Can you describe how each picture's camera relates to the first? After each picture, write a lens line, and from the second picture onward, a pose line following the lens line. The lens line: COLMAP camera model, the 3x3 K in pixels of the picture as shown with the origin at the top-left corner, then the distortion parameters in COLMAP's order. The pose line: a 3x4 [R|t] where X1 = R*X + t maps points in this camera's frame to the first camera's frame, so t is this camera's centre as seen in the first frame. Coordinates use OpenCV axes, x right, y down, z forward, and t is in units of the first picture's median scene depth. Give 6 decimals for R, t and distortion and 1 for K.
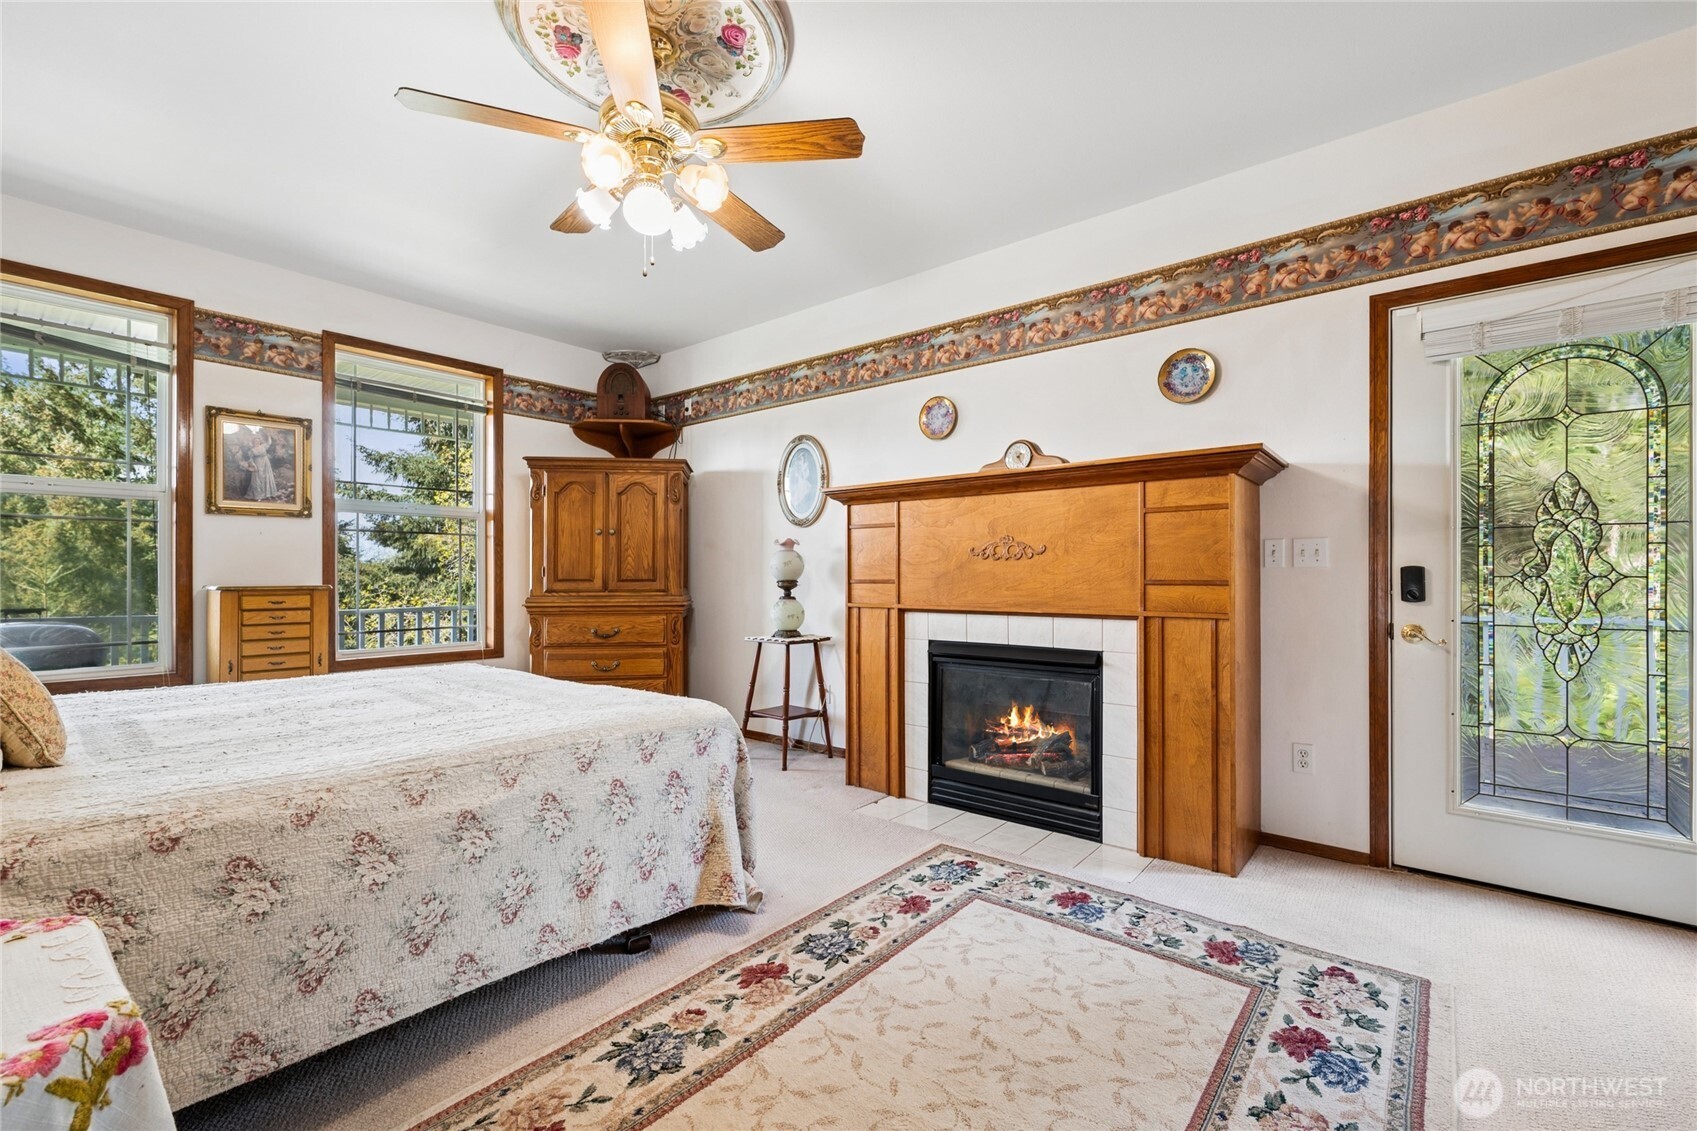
lens RADIAL K [[732.8, 0, 842.6], [0, 732.8, 571.1], [0, 0, 1]] dist [-0.000912, 0.000076]
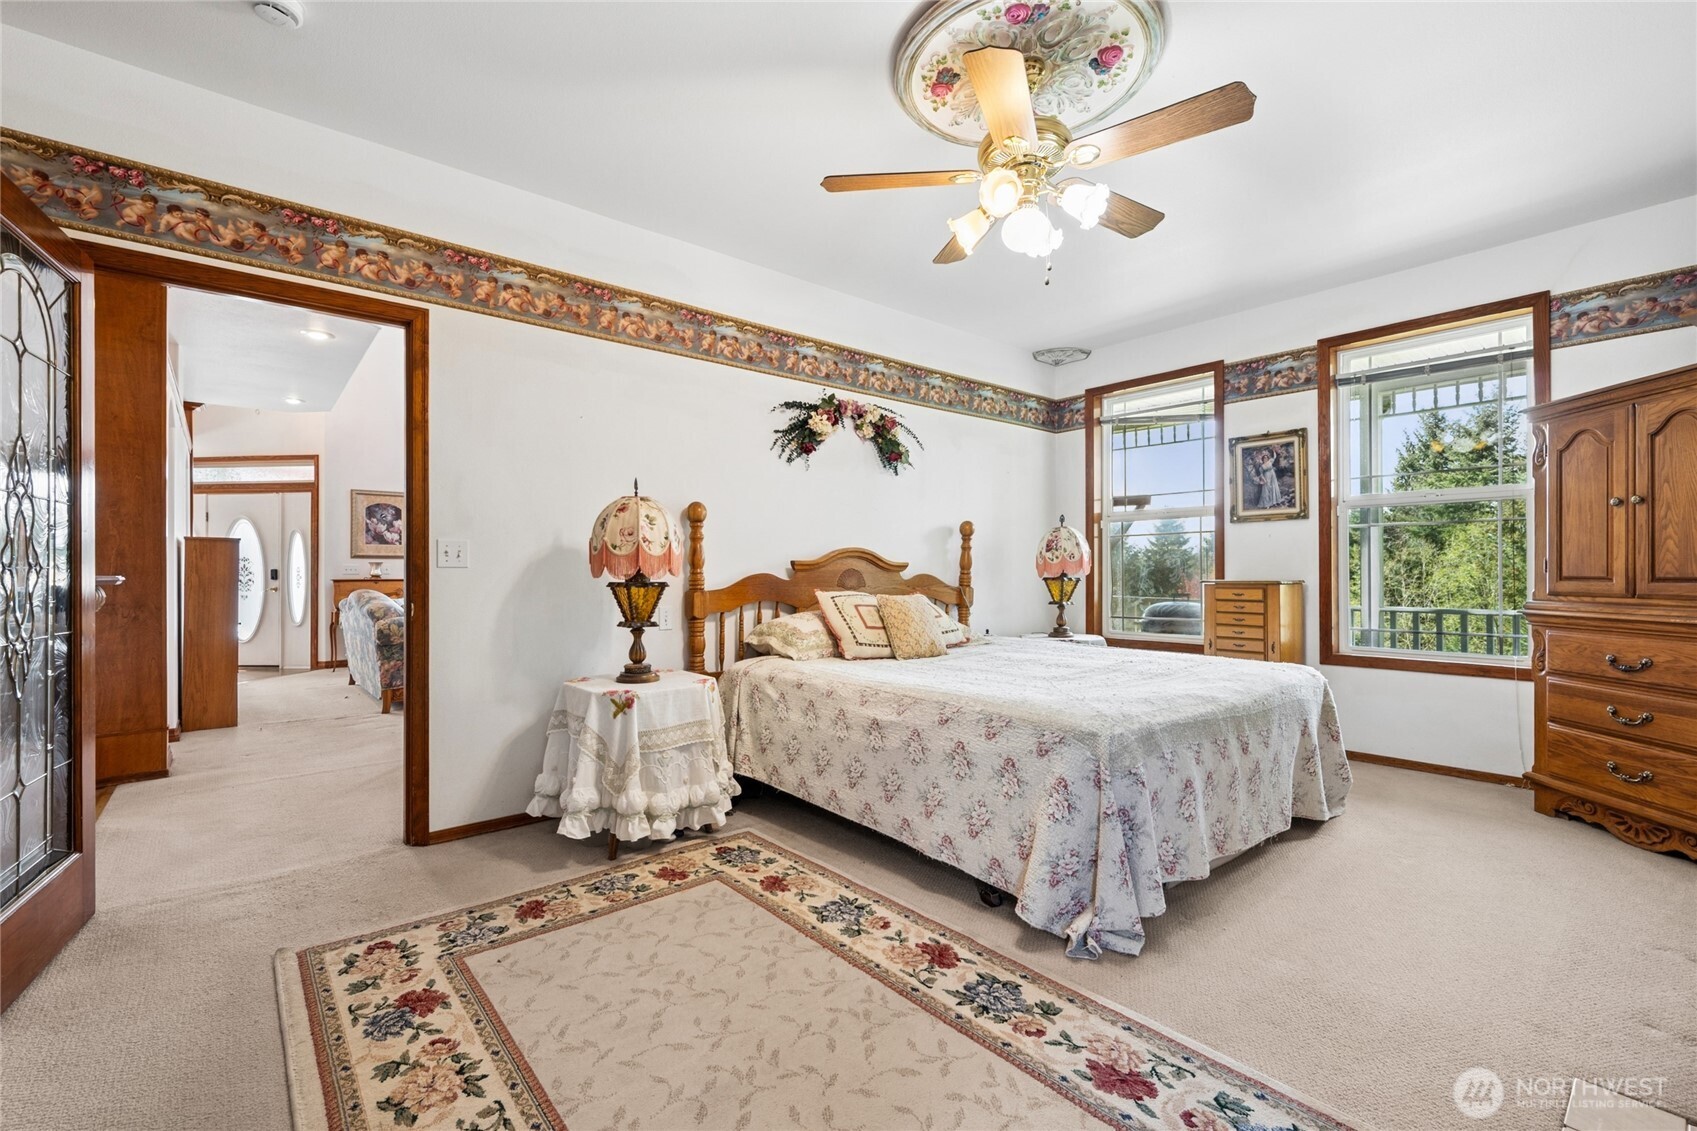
lens RADIAL K [[732.8, 0, 842.8], [0, 732.8, 571.1], [0, 0, 1]] dist [-0.000912, 0.000076]
pose [[-0.188640, -0.001056, -0.982046, 0.747751], [0.009011, 0.999955, -0.002807, 0.002970], [0.982005, -0.009379, -0.188622, 0.845047]]
